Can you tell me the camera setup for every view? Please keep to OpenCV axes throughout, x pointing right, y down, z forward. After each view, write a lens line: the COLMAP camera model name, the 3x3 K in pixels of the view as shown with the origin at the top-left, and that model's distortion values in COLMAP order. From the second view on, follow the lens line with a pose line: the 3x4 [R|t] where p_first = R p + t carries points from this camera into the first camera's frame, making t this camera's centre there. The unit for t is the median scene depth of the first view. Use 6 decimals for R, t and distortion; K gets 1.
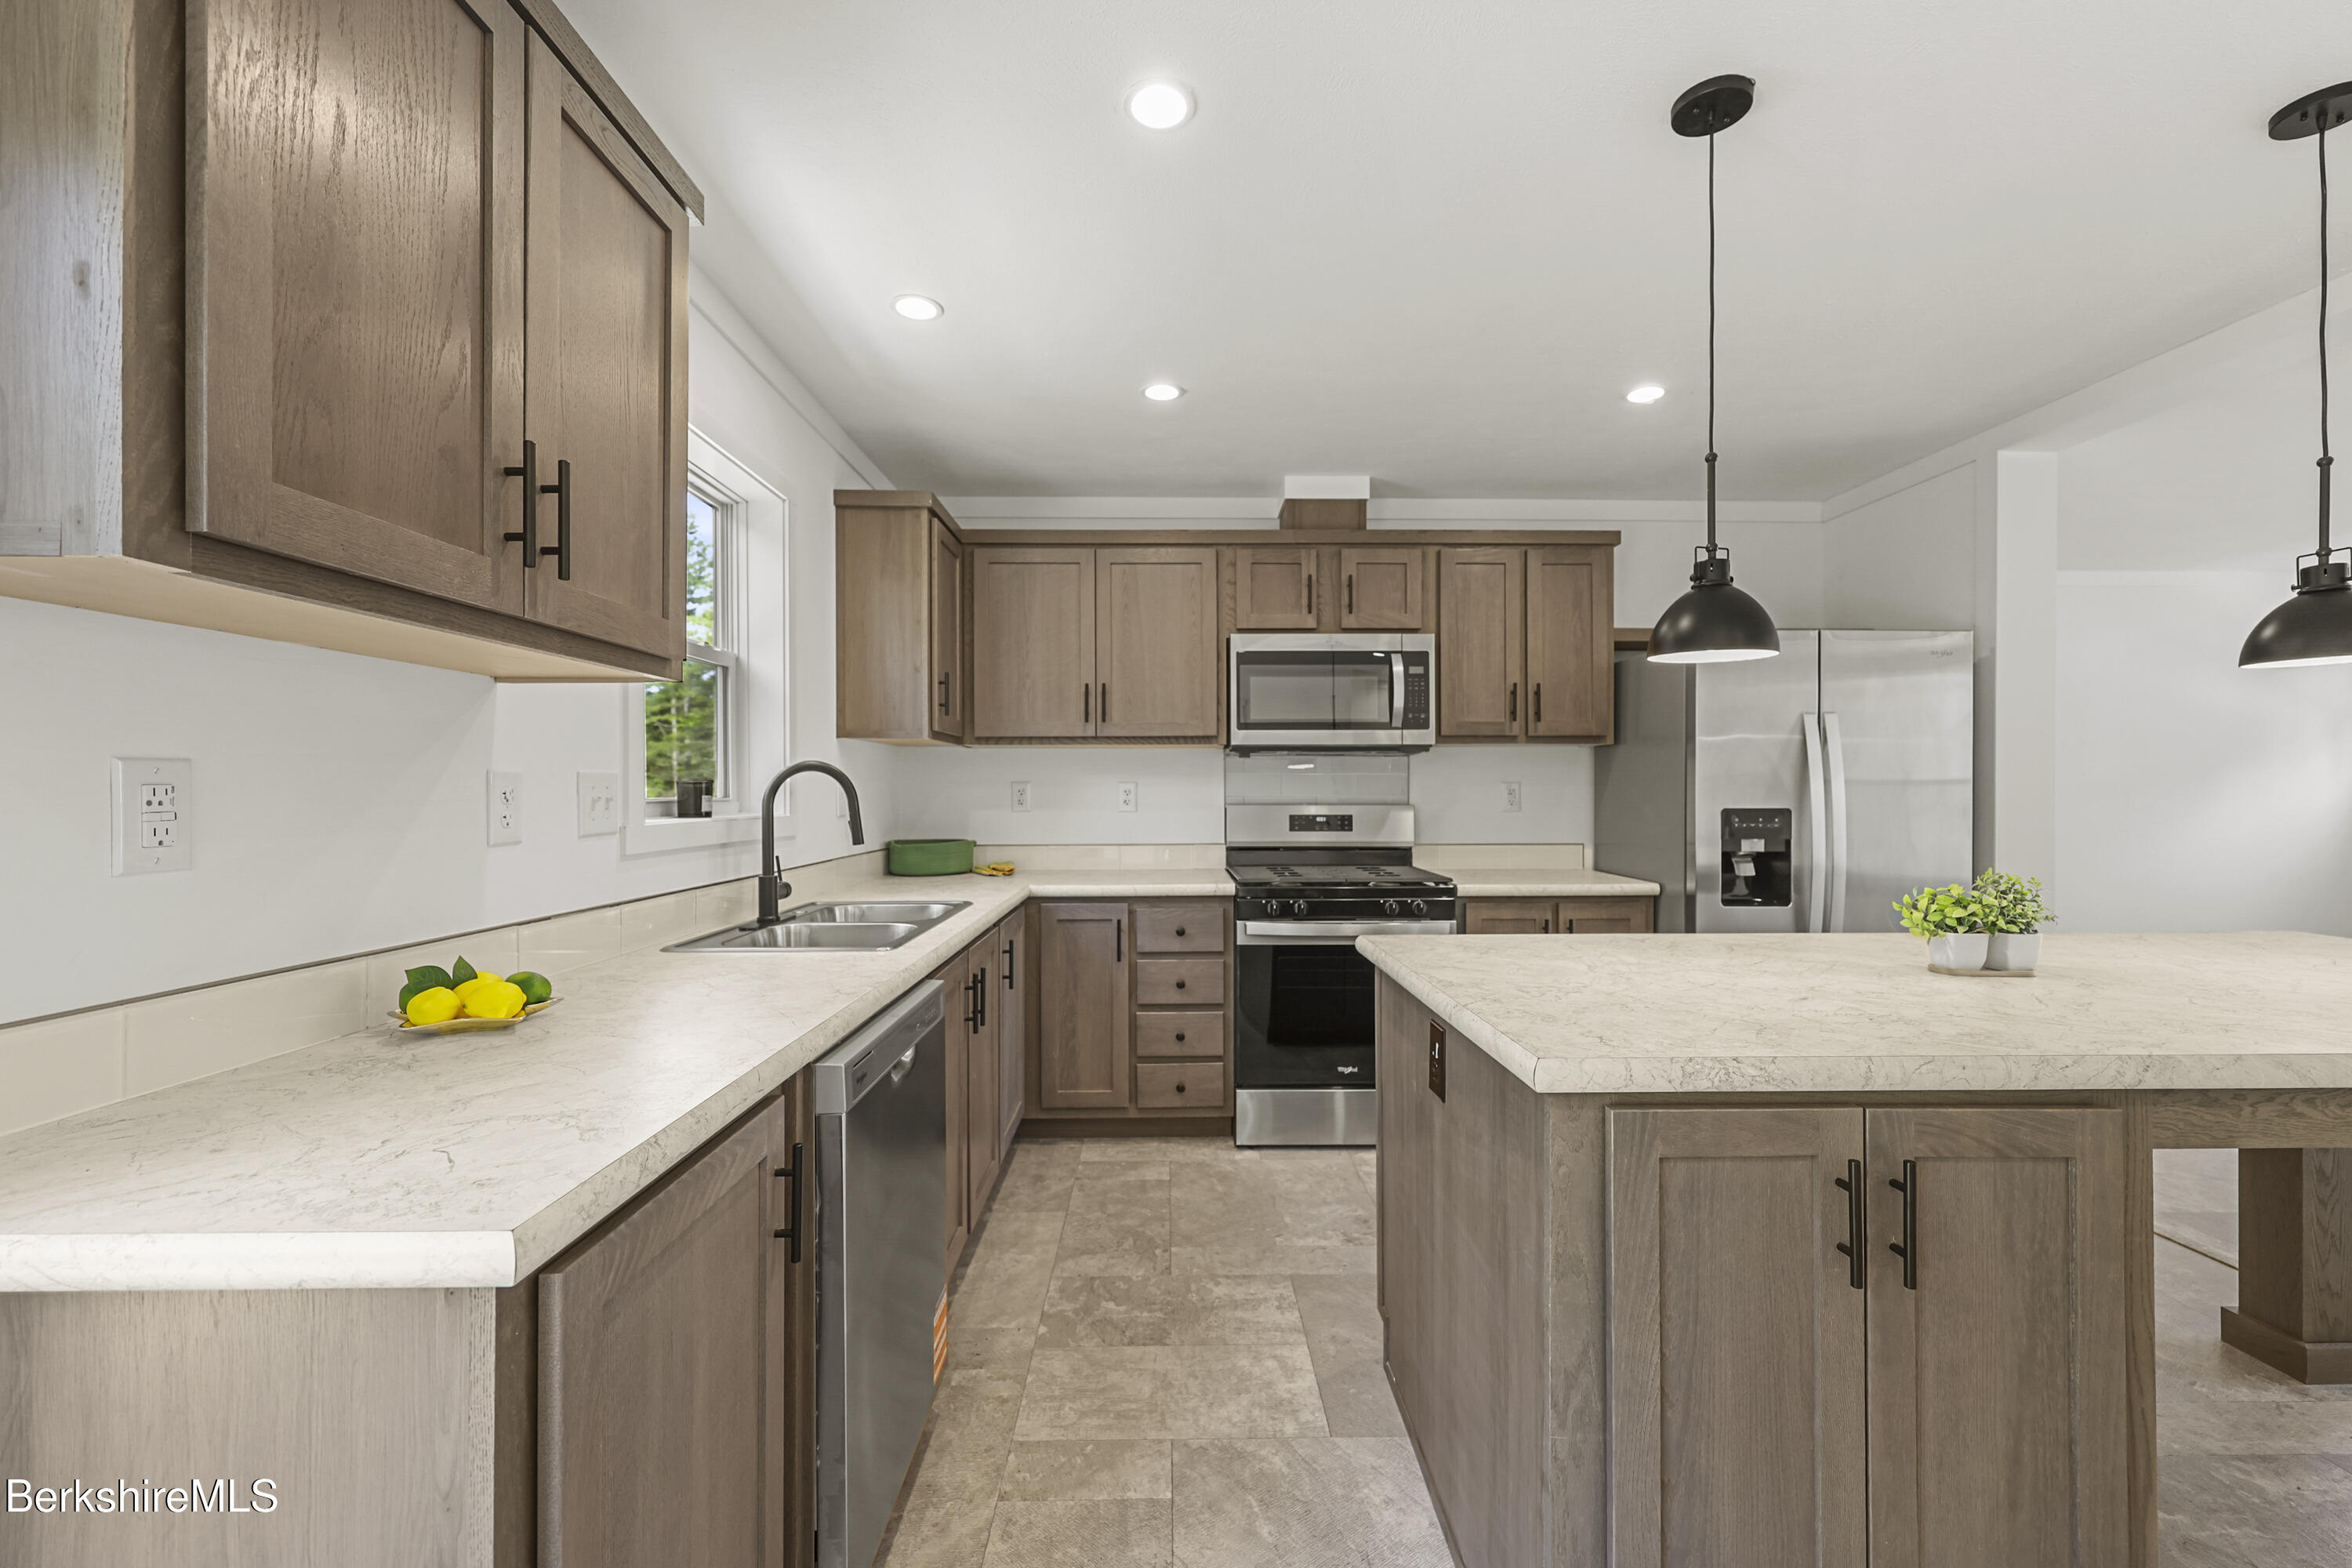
lens RADIAL K [[953.0, 0, 1177.2], [0, 953.0, 783.1], [0, 0, 1]] dist [-0.001688, -0.000411]
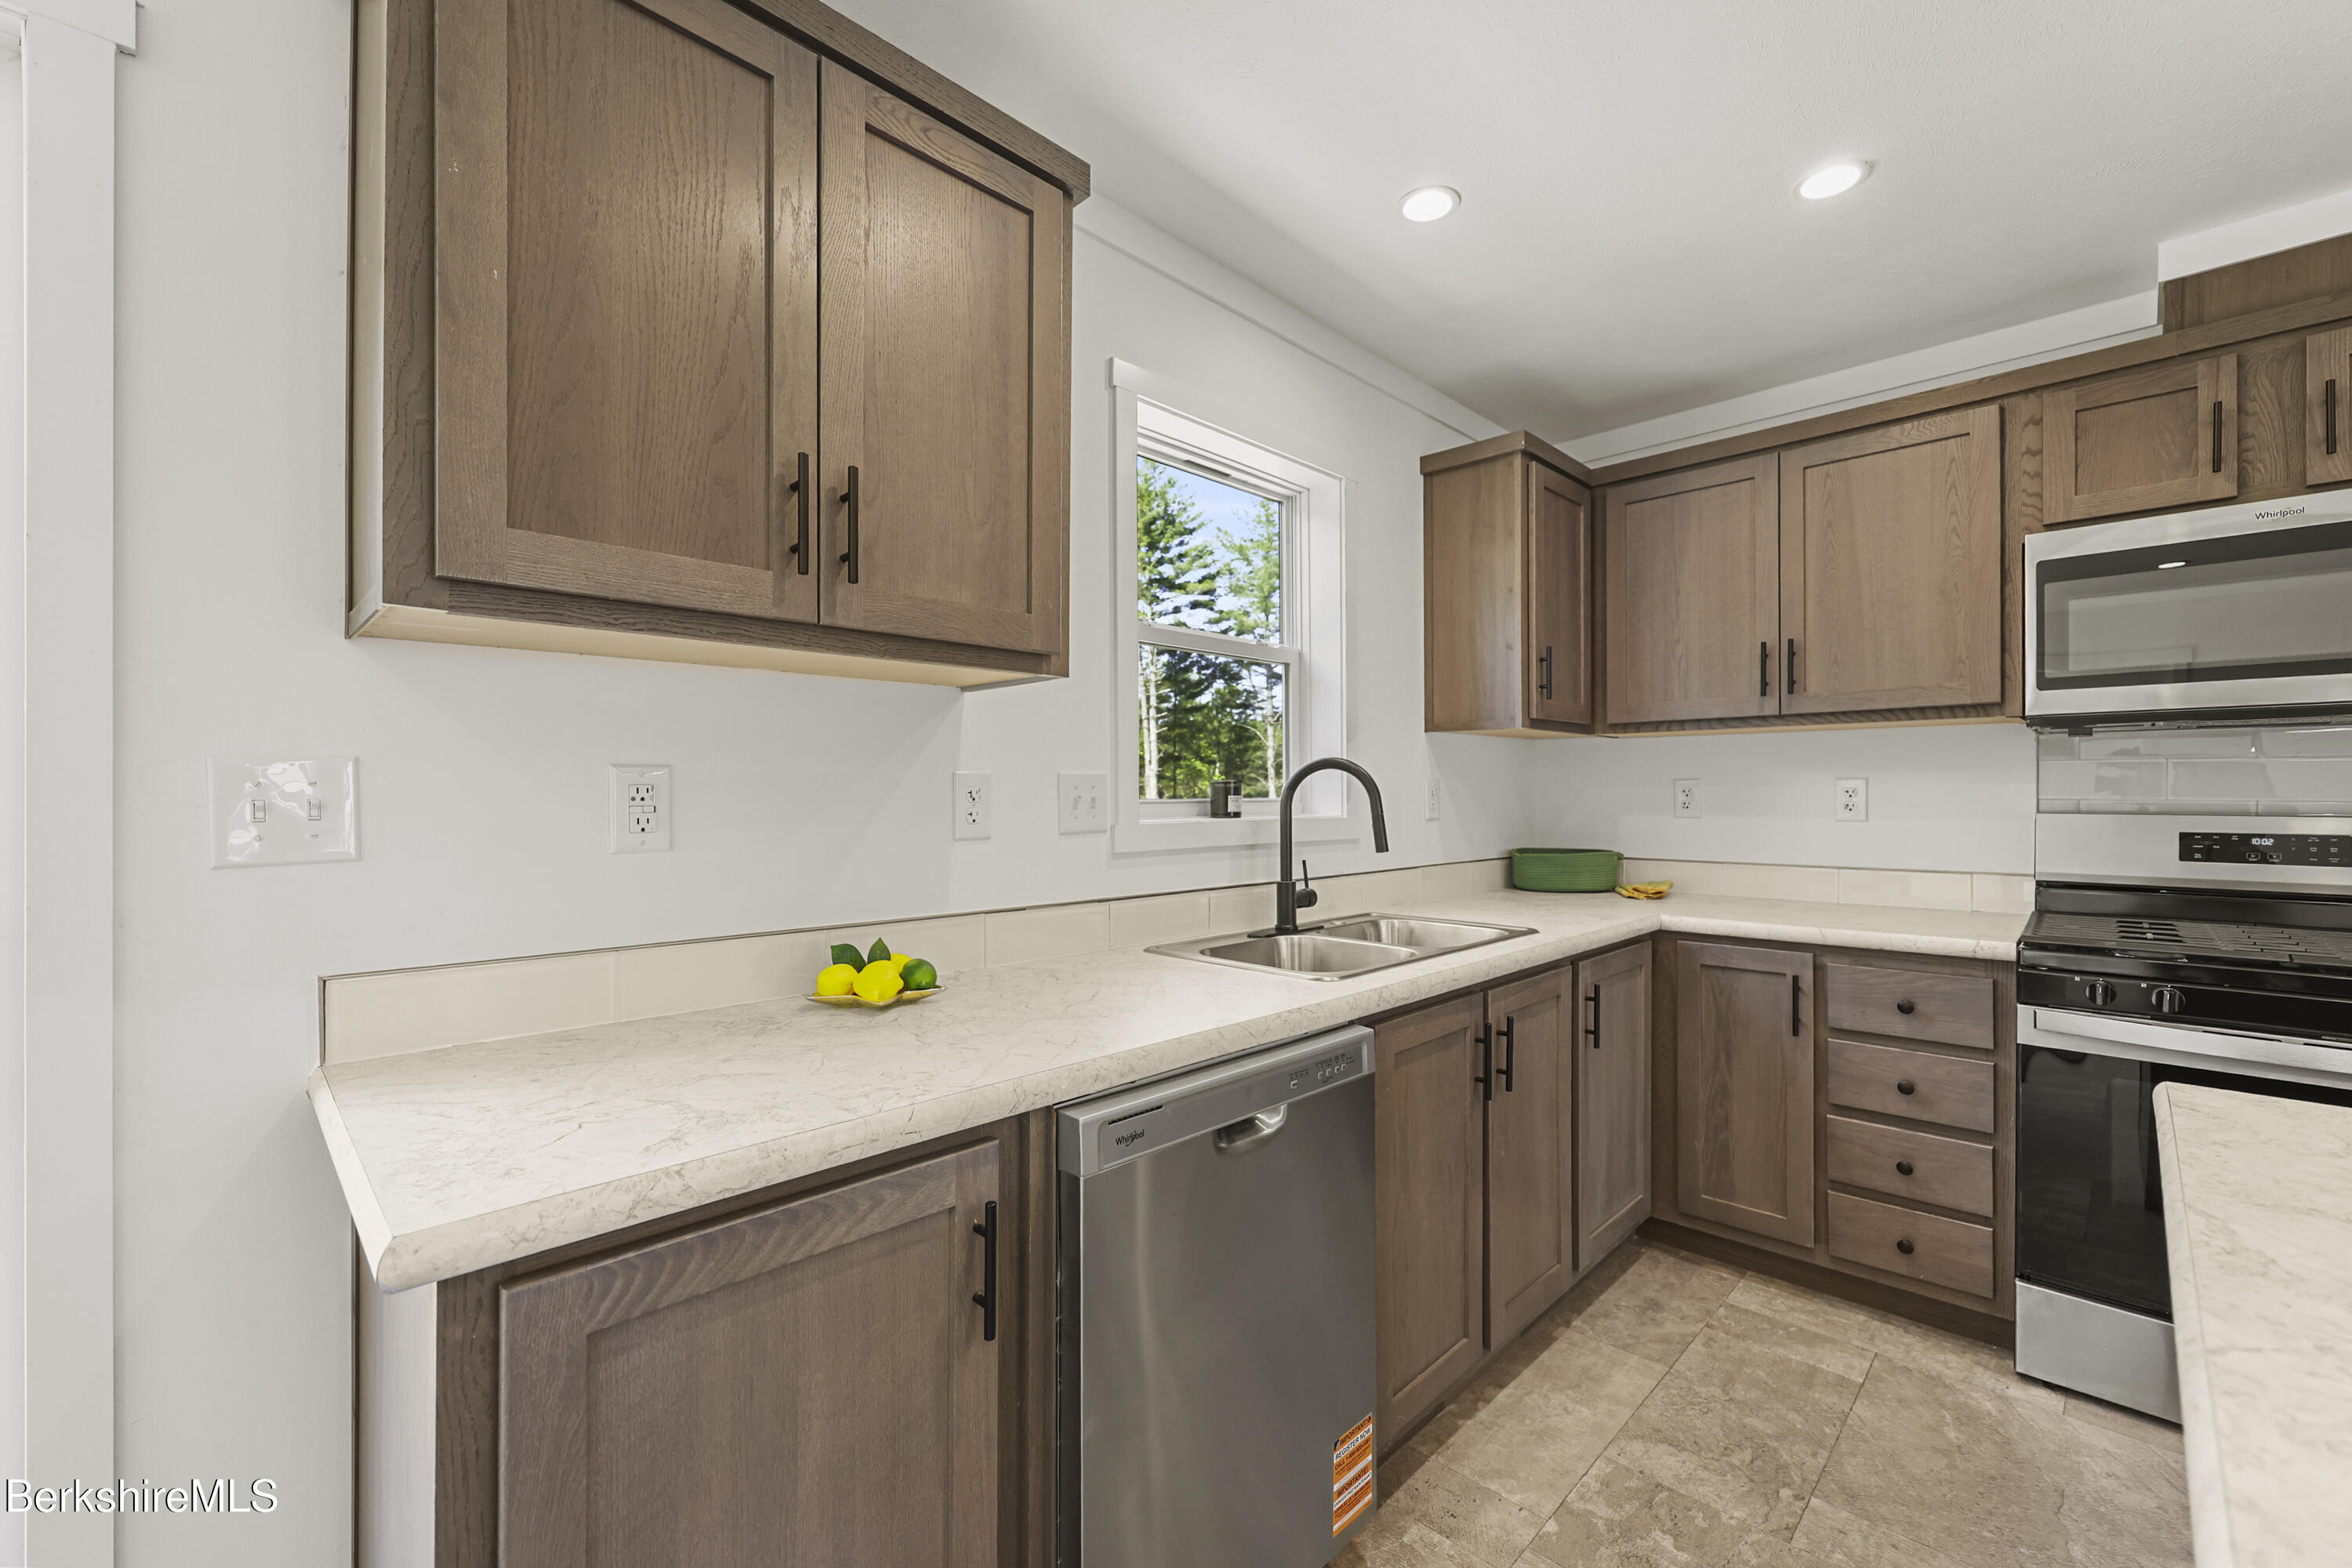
lens RADIAL K [[953.0, 0, 1176.3], [0, 953.0, 792.1], [0, 0, 1]] dist [-0.001688, -0.000411]
pose [[0.700225, -0.000163, -0.713922, 0.143265], [0.005804, 0.999968, 0.005464, 0.003219], [0.713898, -0.007970, 0.700204, 0.229810]]
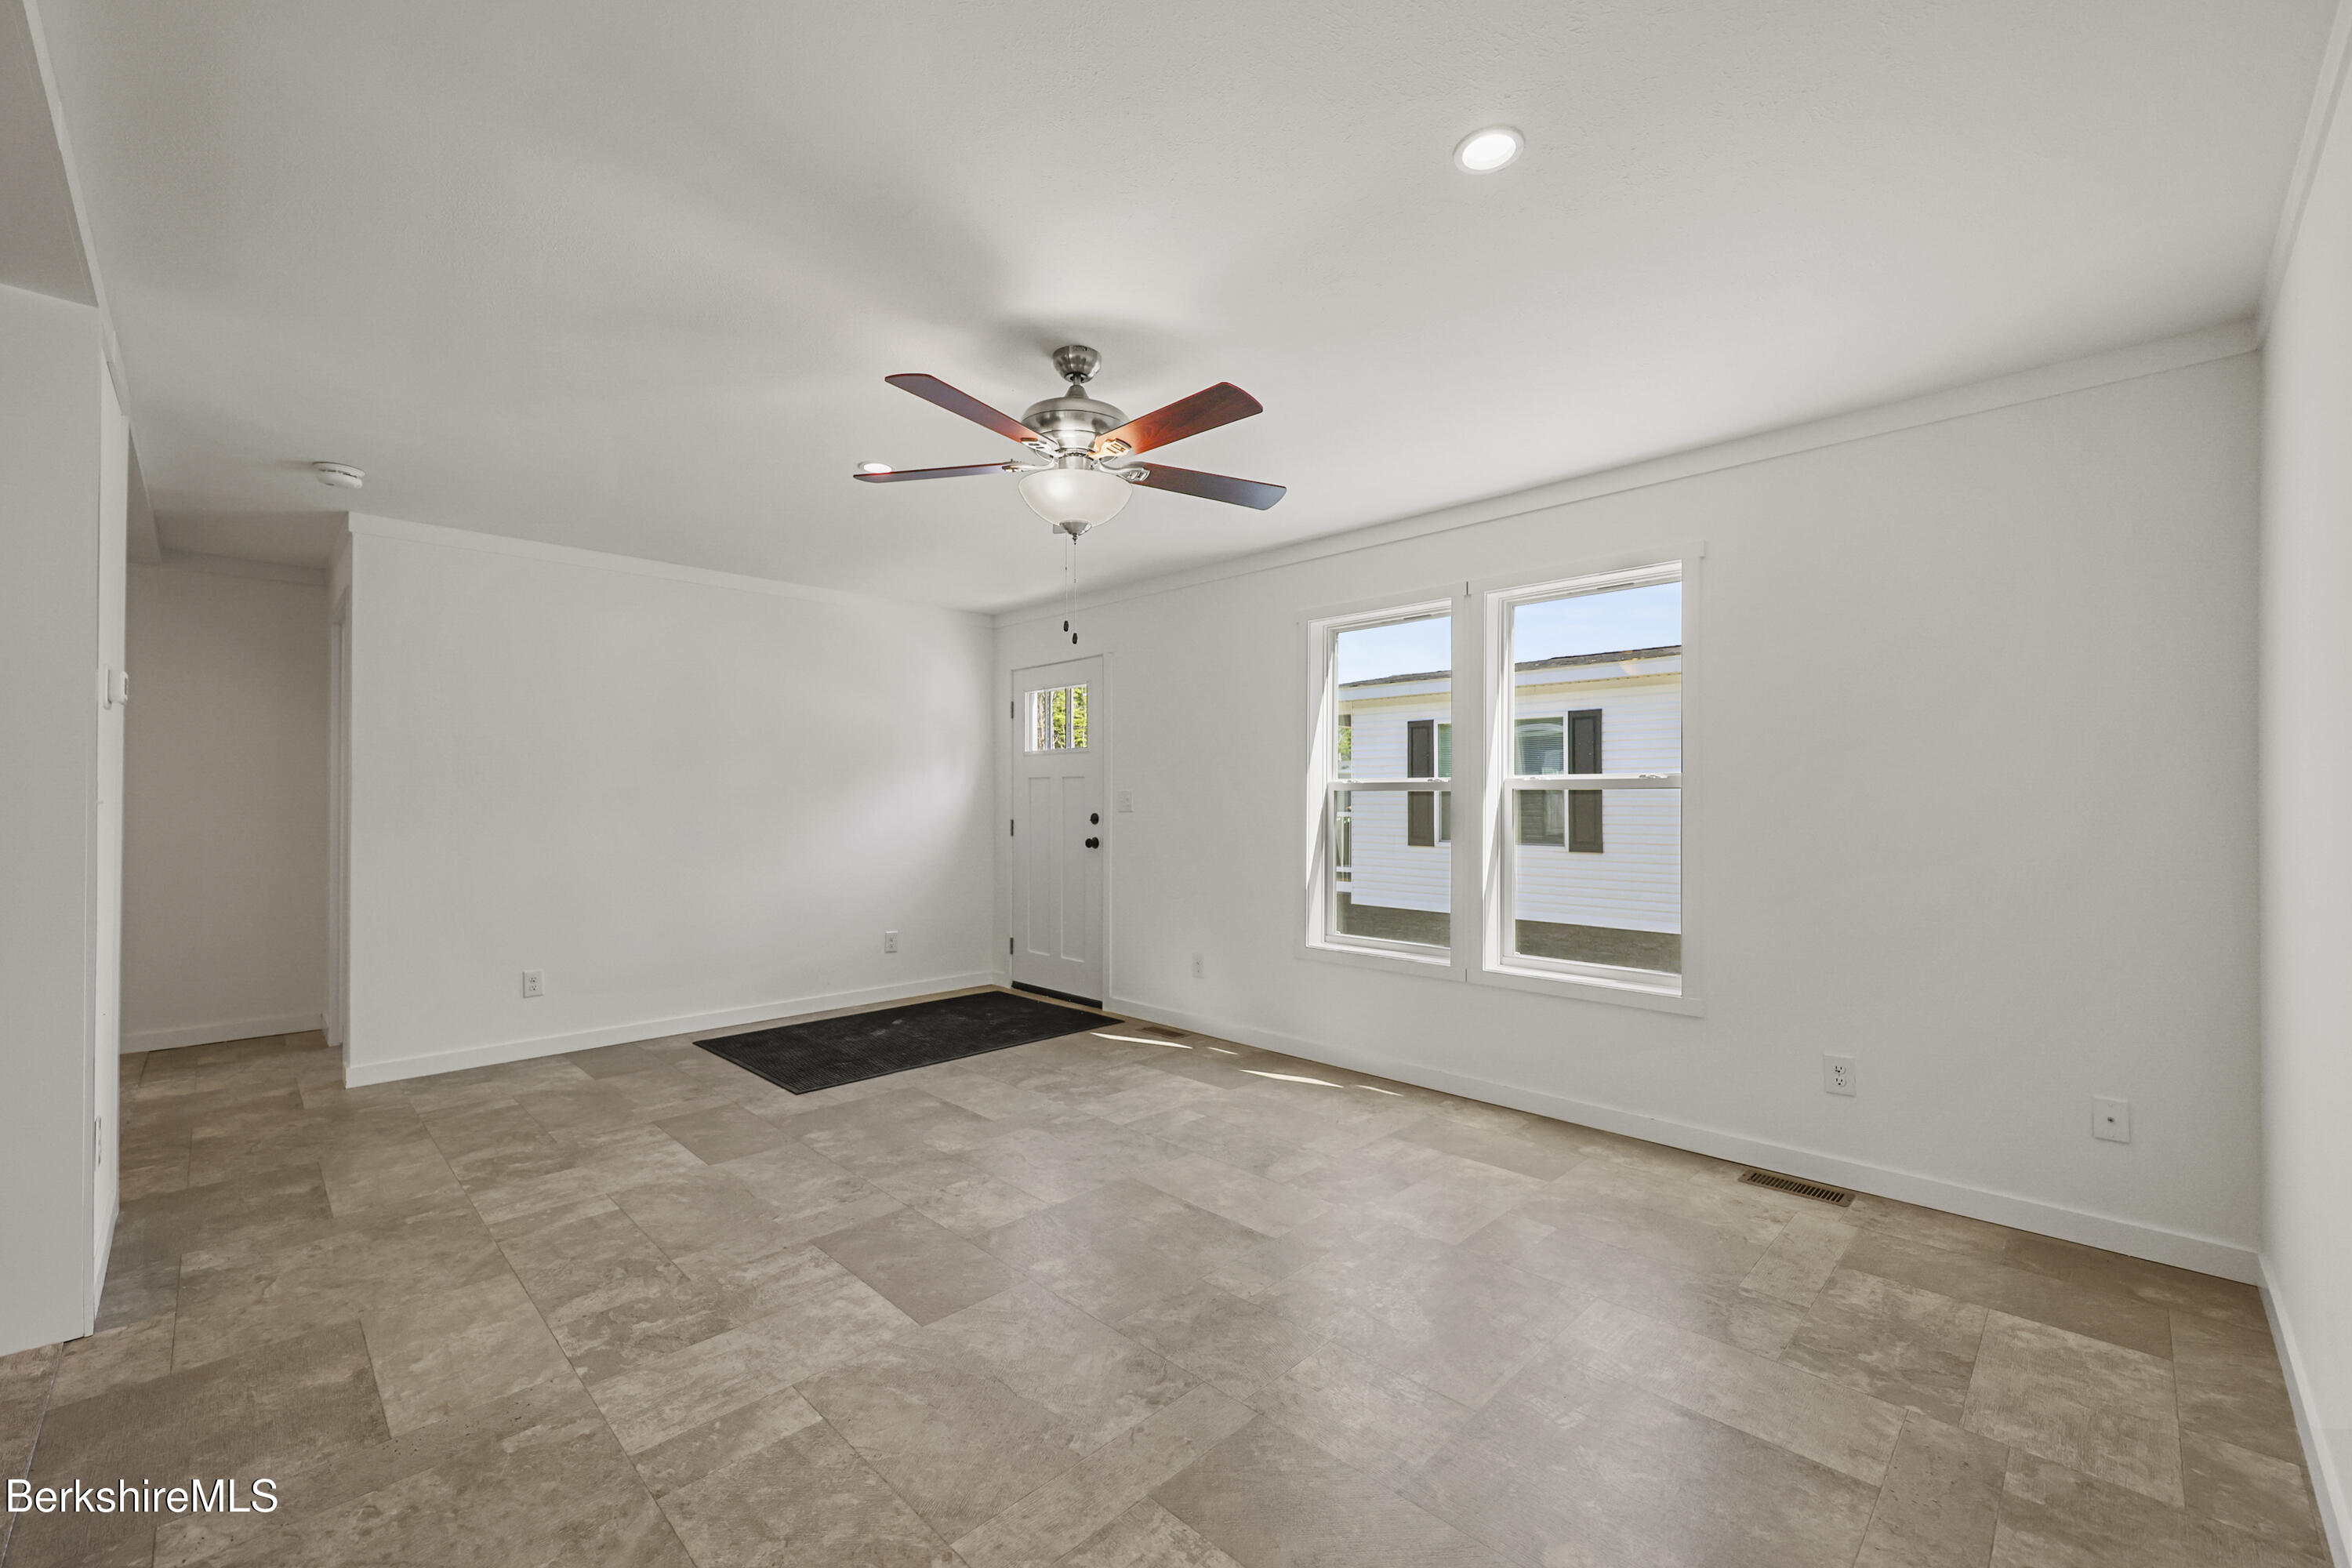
lens RADIAL K [[953.0, 0, 1193.8], [0, 953.0, 803.7], [0, 0, 1]] dist [-0.001688, -0.000411]
pose [[0.707430, -0.006253, 0.706756, -0.298072], [-0.006625, 0.999858, 0.015478, -0.001606], [-0.706752, -0.015631, 0.707288, -0.062913]]
